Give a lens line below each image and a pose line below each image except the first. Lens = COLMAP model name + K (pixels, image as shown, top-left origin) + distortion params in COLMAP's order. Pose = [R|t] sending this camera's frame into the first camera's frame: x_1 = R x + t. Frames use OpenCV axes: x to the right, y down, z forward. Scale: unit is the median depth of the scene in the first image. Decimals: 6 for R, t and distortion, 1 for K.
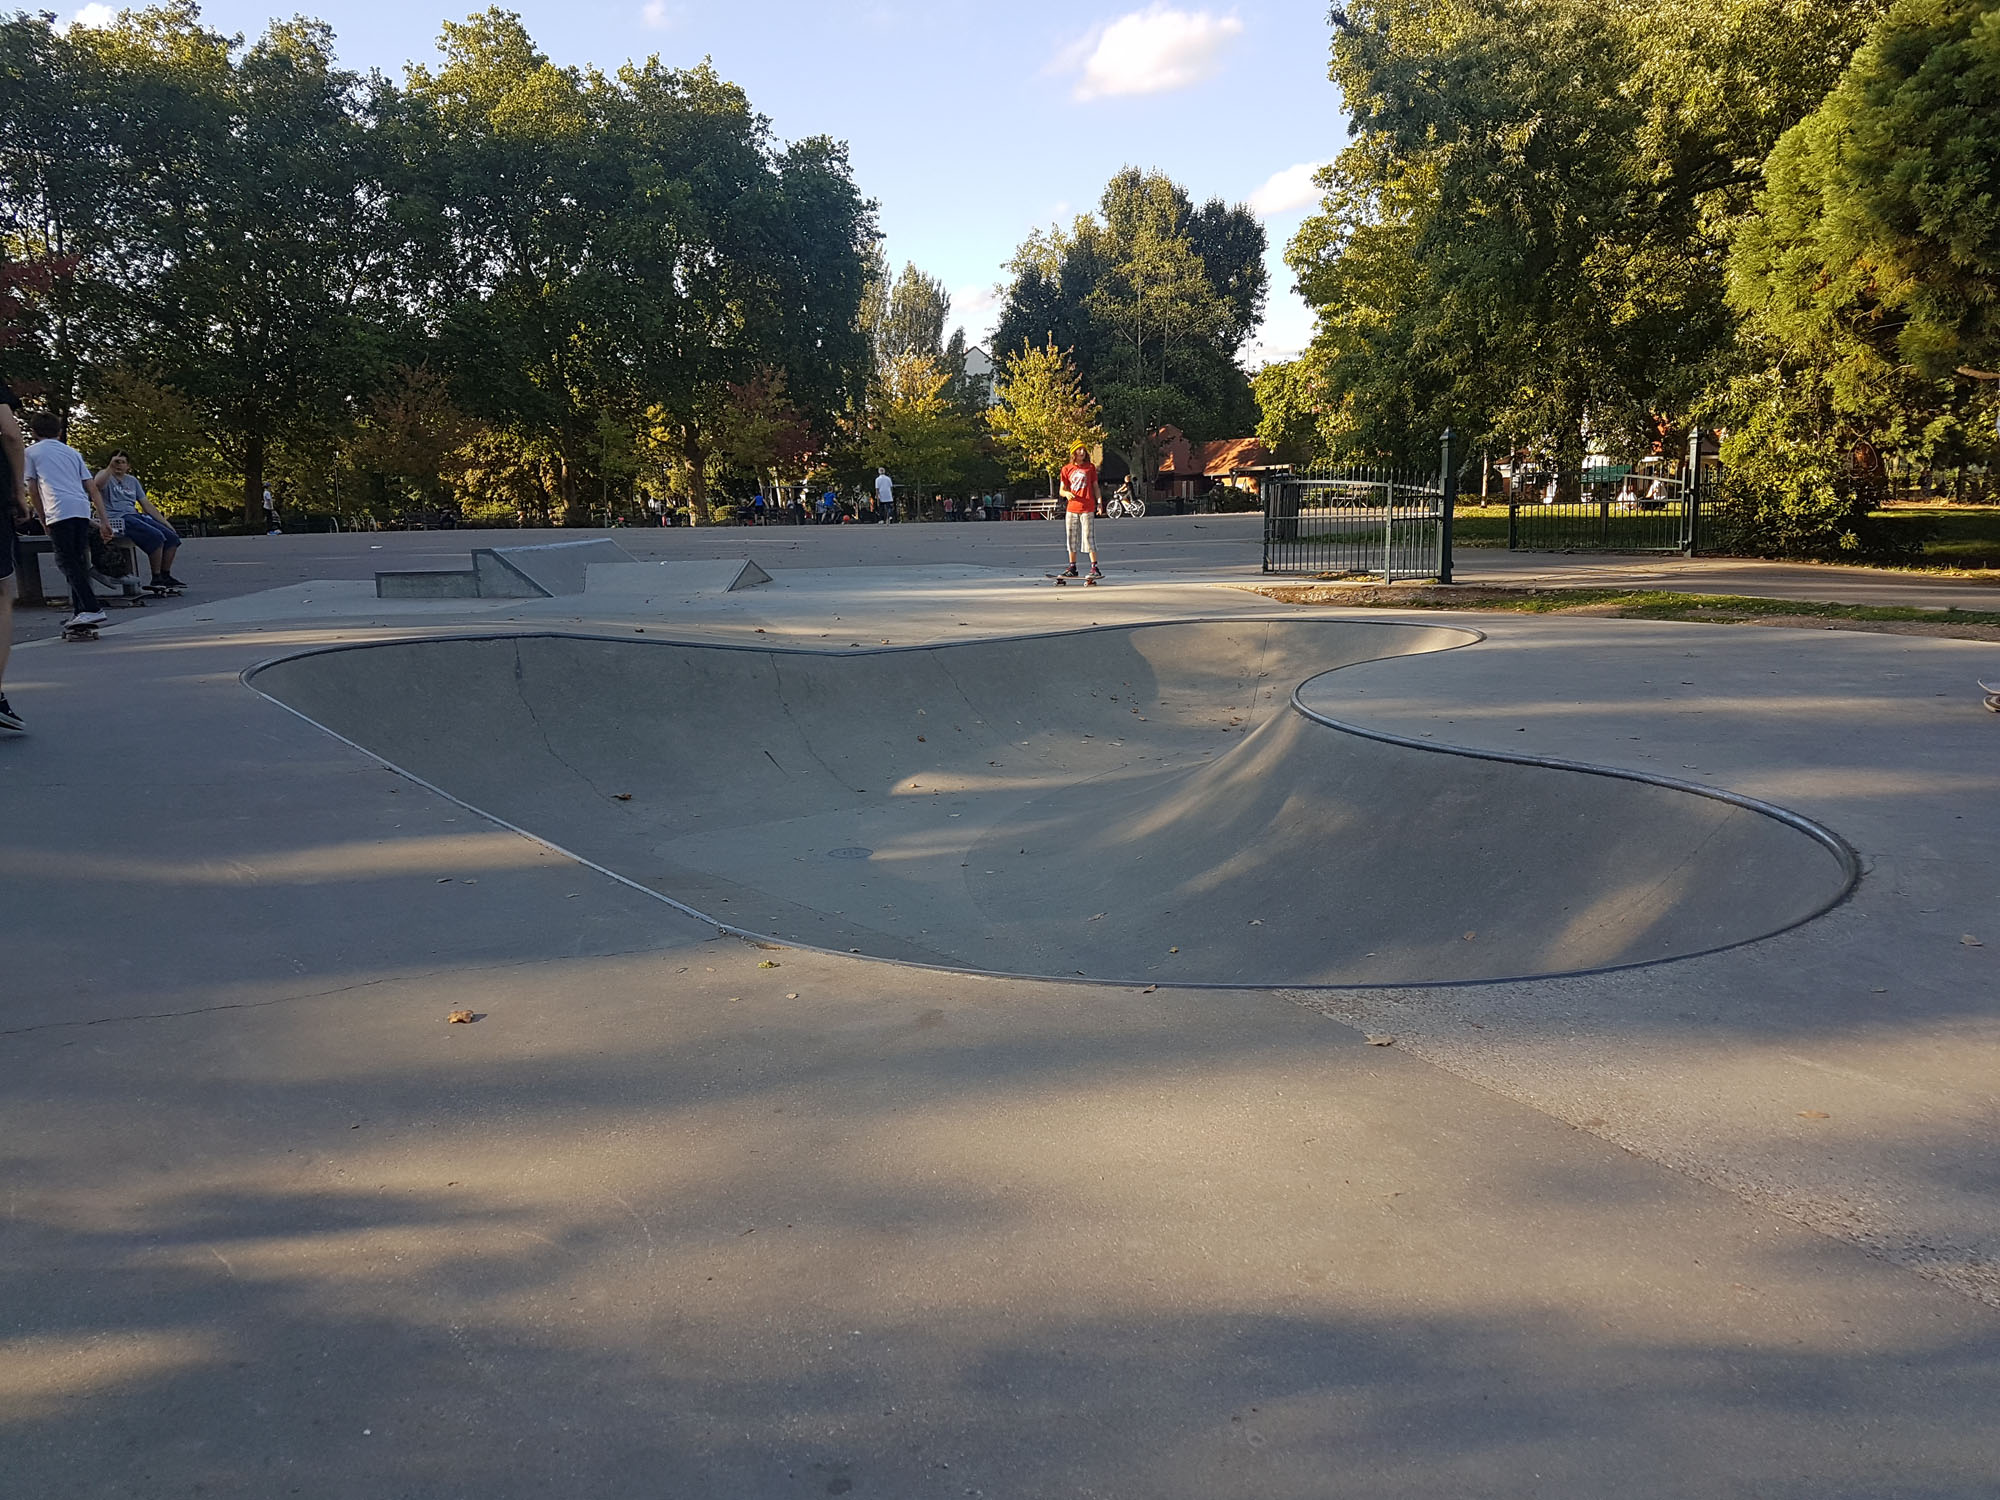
lens RADIAL K [[1660.5, 0, 984.2], [0, 1660.5, 840.1], [0, 0, 1]] dist [0.108760, -0.146183]
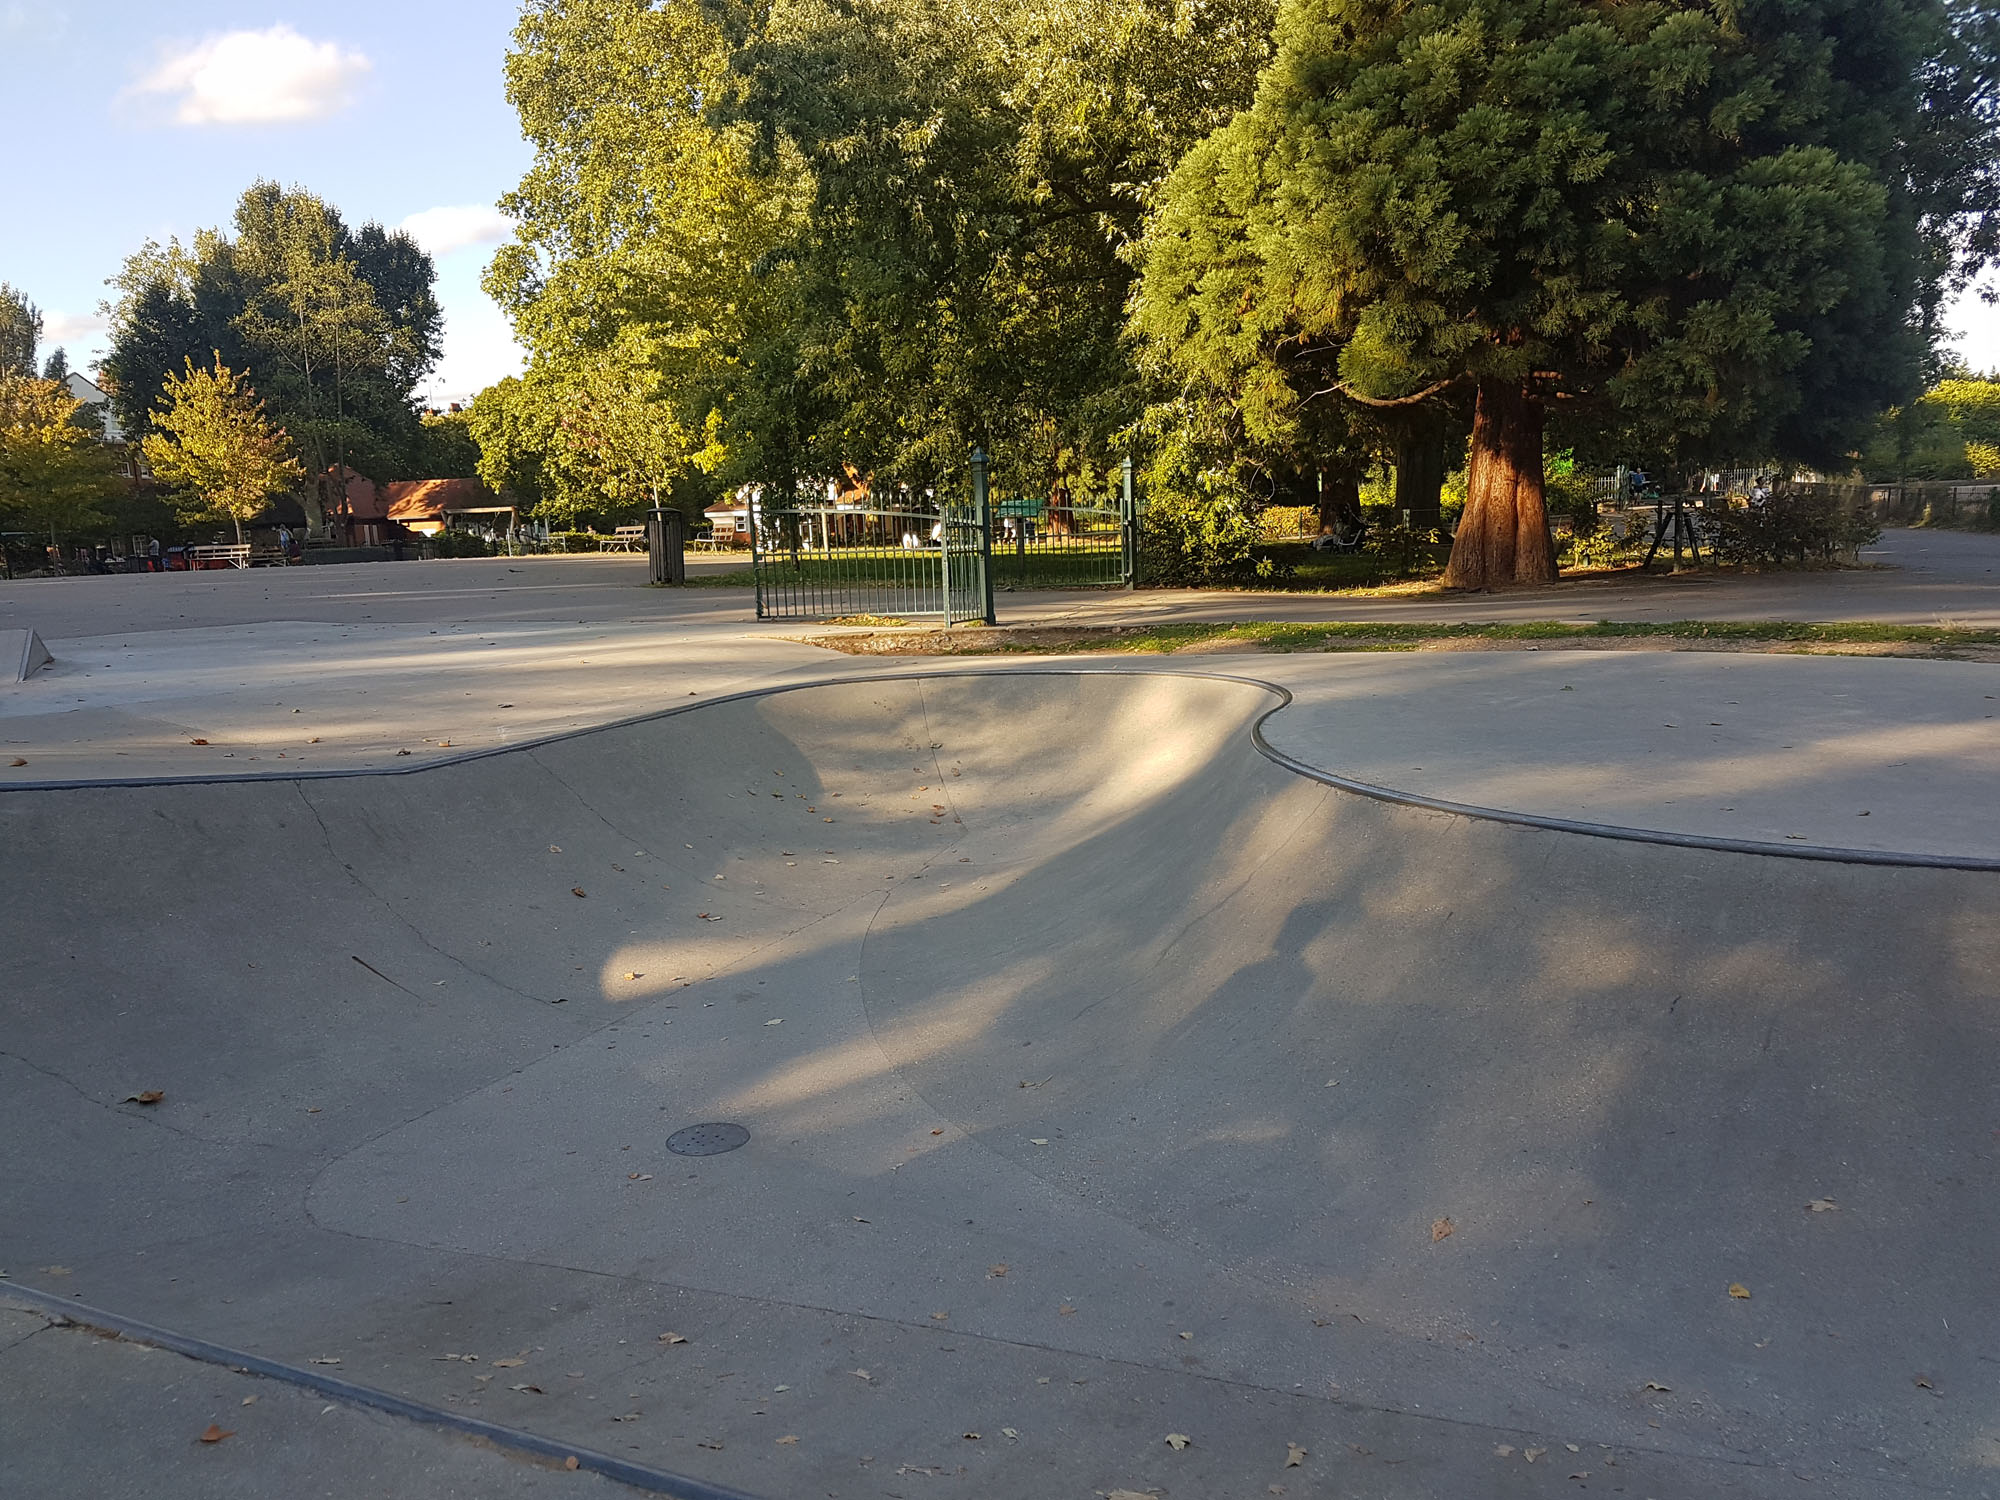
lens RADIAL K [[1660.5, 0, 980.6], [0, 1660.5, 799.0], [0, 0, 1]] dist [0.108760, -0.146183]
pose [[0.879483, -0.089882, 0.467366, -0.072304], [0.113793, 0.993235, -0.023120, -0.024223], [-0.462126, 0.073517, 0.883762, 0.138083]]
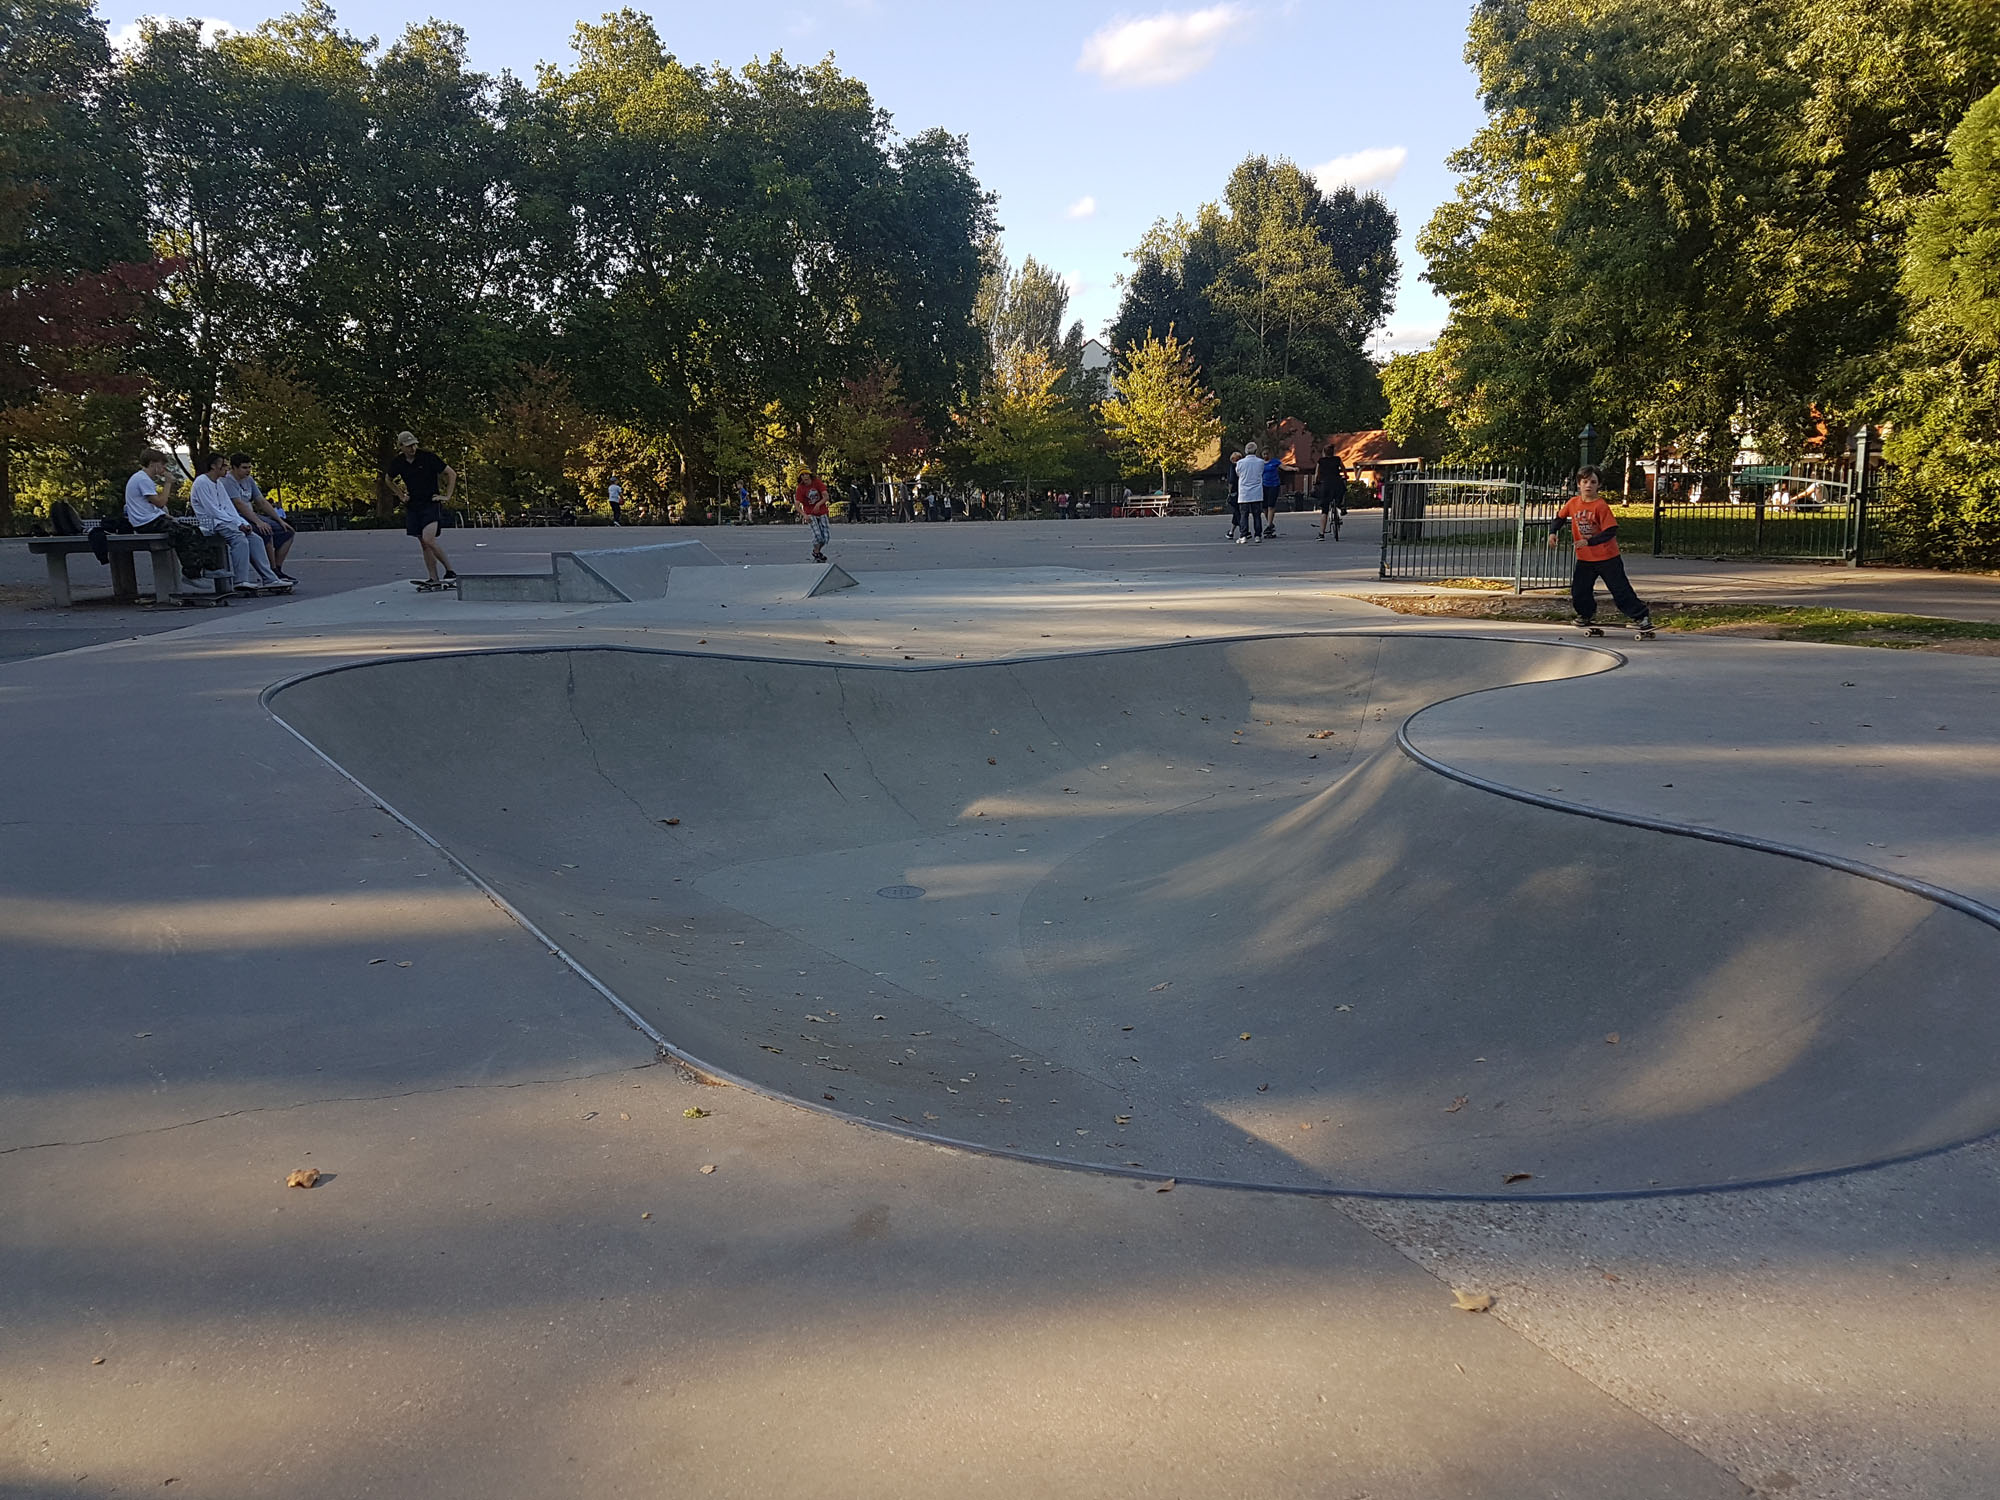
lens RADIAL K [[1660.5, 0, 945.6], [0, 1660.5, 833.1], [0, 0, 1]] dist [0.108760, -0.146183]
pose [[0.995739, 0.021769, -0.089610, 0.007577], [-0.021790, 0.999762, 0.000748, -0.007932], [0.089605, 0.001208, 0.995977, 0.026017]]
